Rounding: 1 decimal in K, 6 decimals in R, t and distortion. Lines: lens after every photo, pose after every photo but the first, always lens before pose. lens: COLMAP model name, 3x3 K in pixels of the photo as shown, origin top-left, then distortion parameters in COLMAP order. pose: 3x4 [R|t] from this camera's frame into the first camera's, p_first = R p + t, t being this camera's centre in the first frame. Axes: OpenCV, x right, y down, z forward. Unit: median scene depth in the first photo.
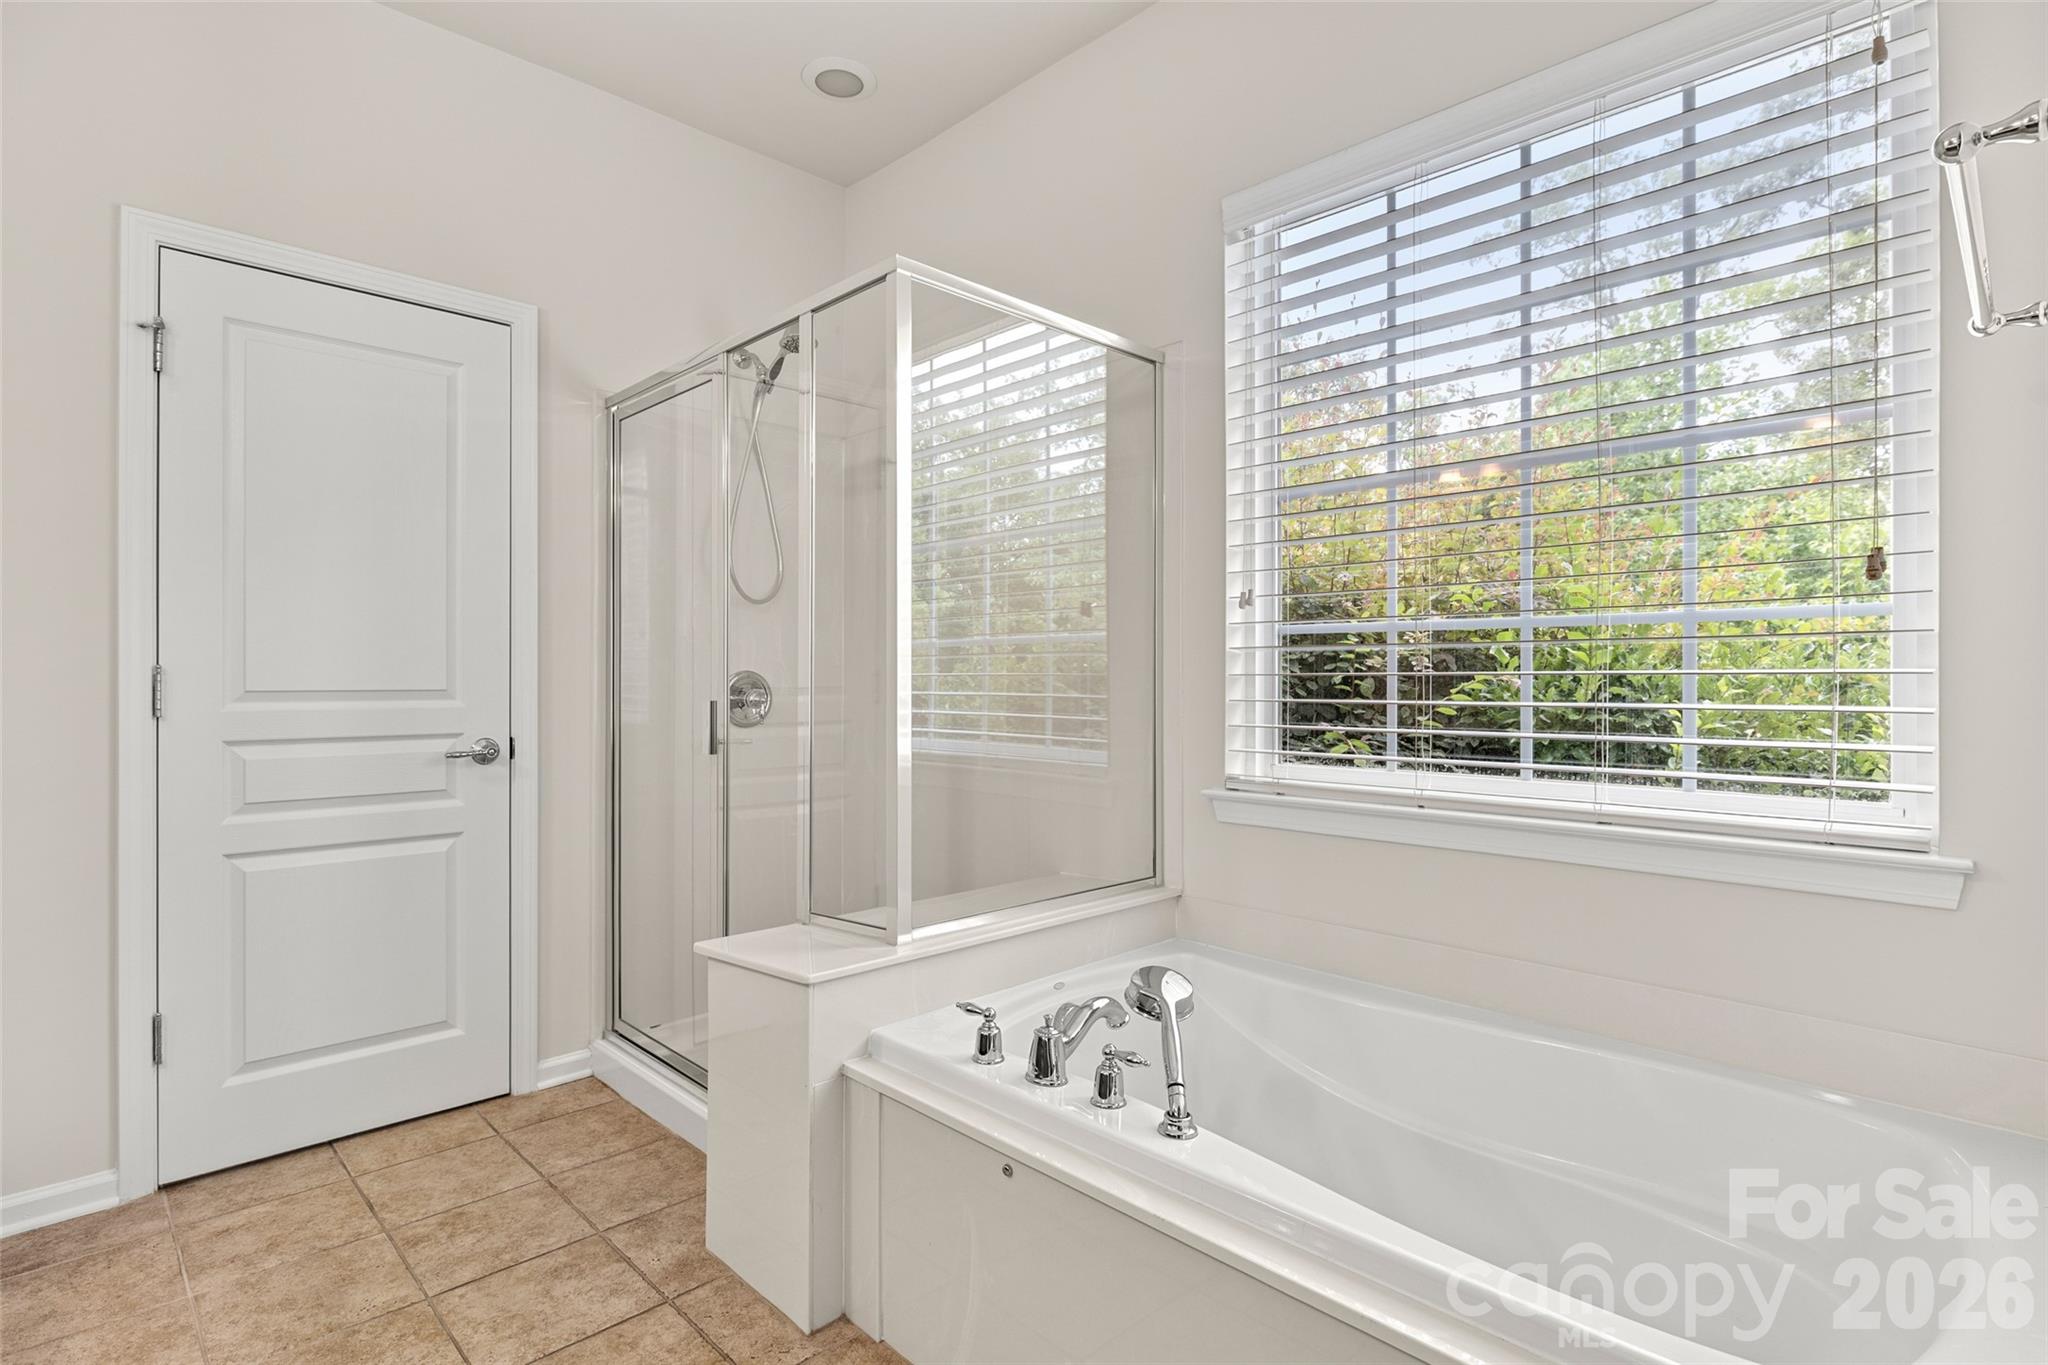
lens RADIAL K [[1018.2, 0, 1023.7], [0, 1018.2, 679.9], [0, 0, 1]] dist [-0.004443, 0.000548]
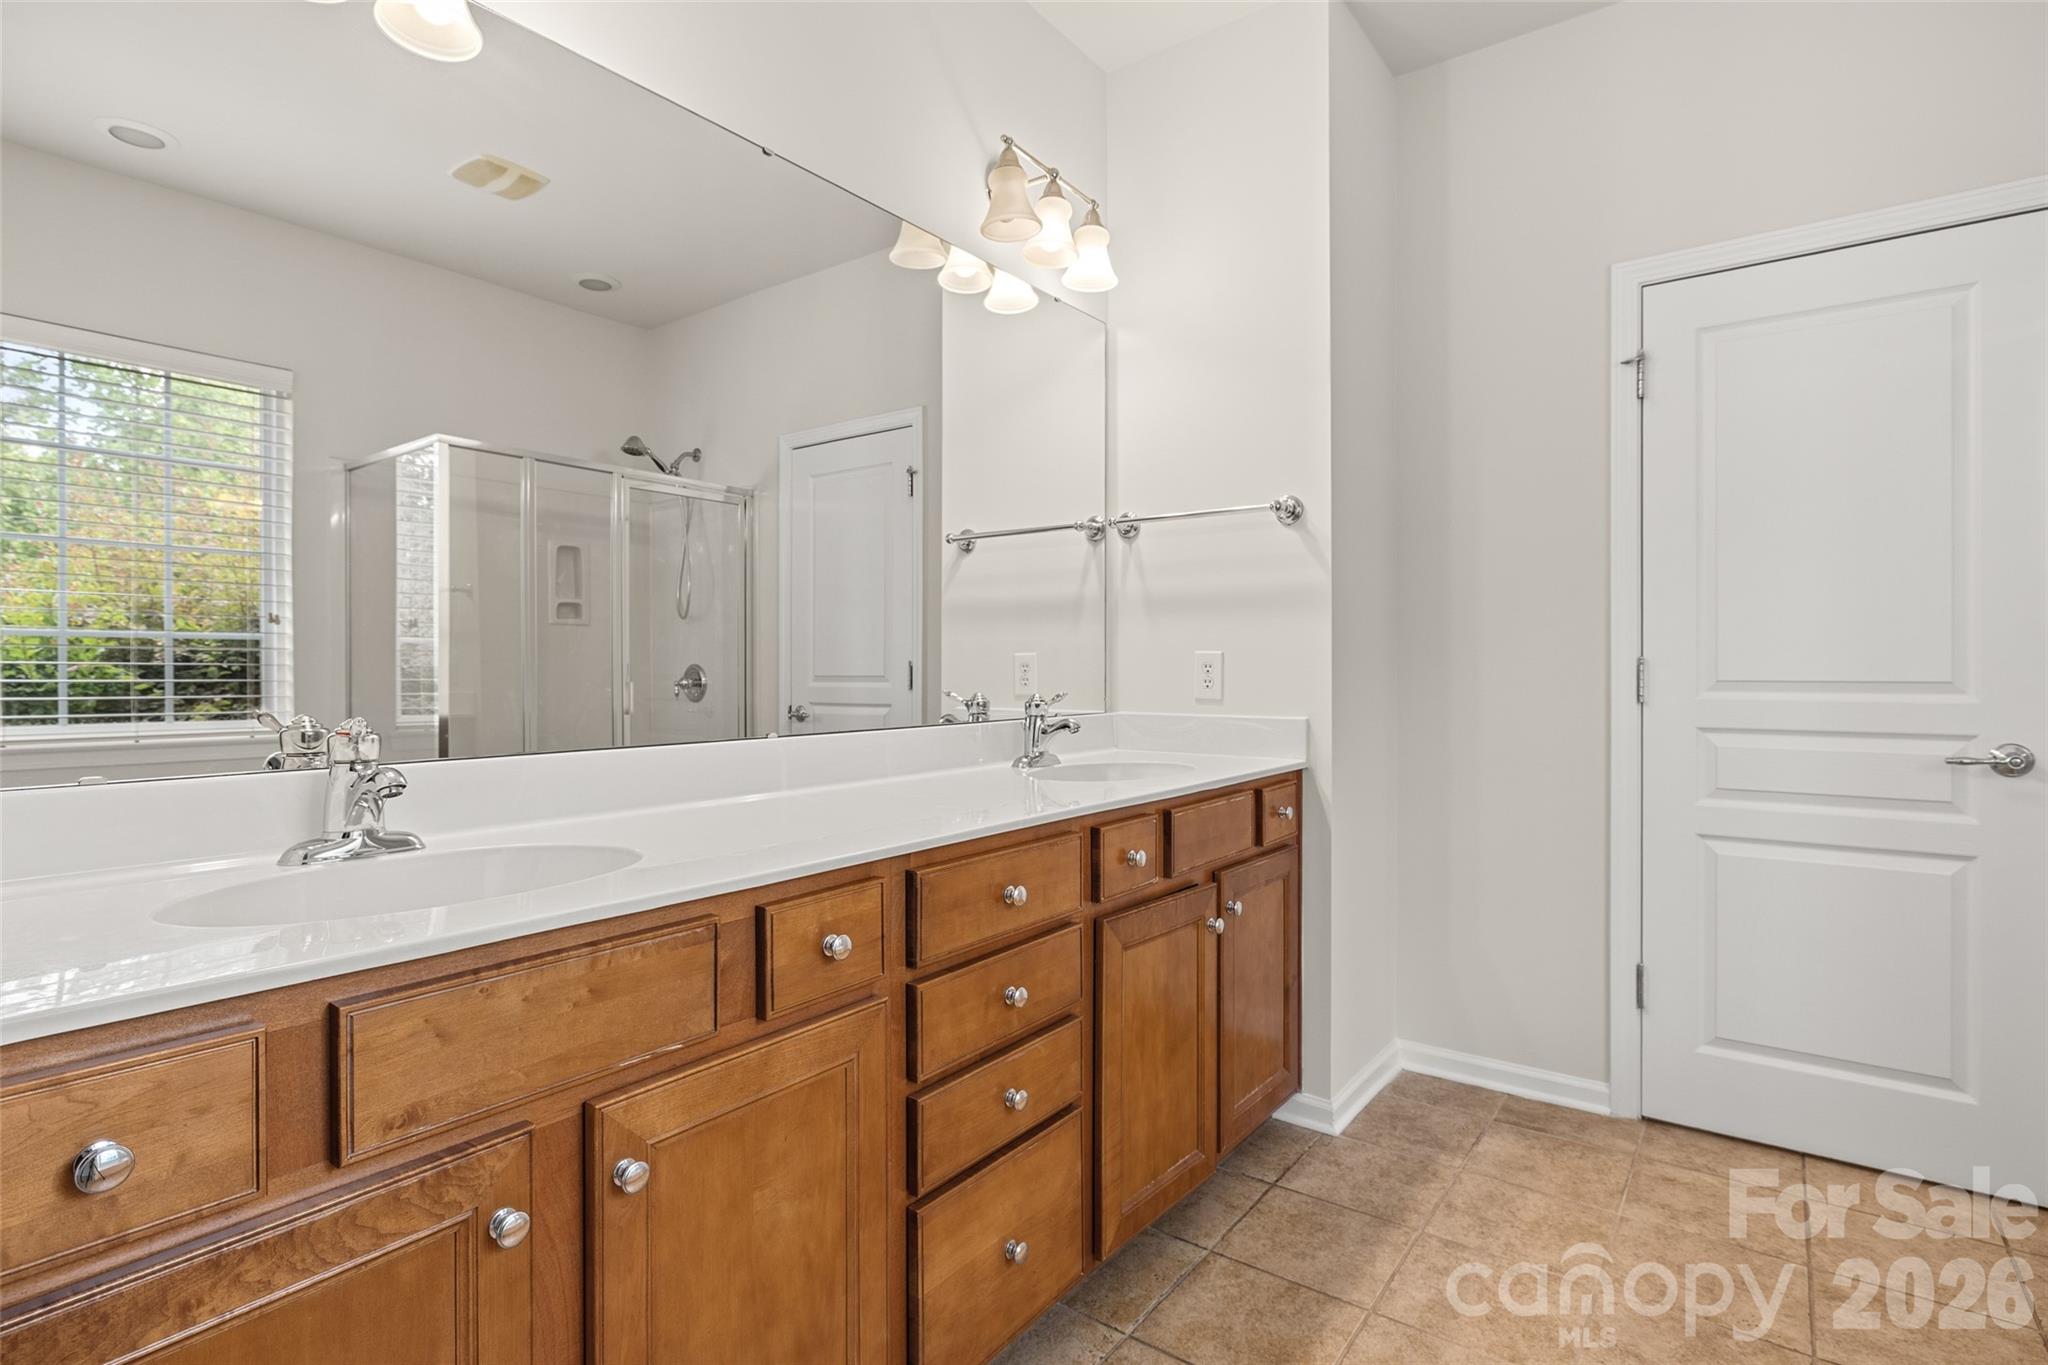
lens RADIAL K [[1018.2, 0, 1019.7], [0, 1018.2, 674.0], [0, 0, 1]] dist [-0.004443, 0.000548]
pose [[0.148726, 0.005614, -0.988862, 0.165789], [-0.002245, 0.999983, 0.005340, 0.000195], [0.988876, 0.001425, 0.148736, 0.143674]]
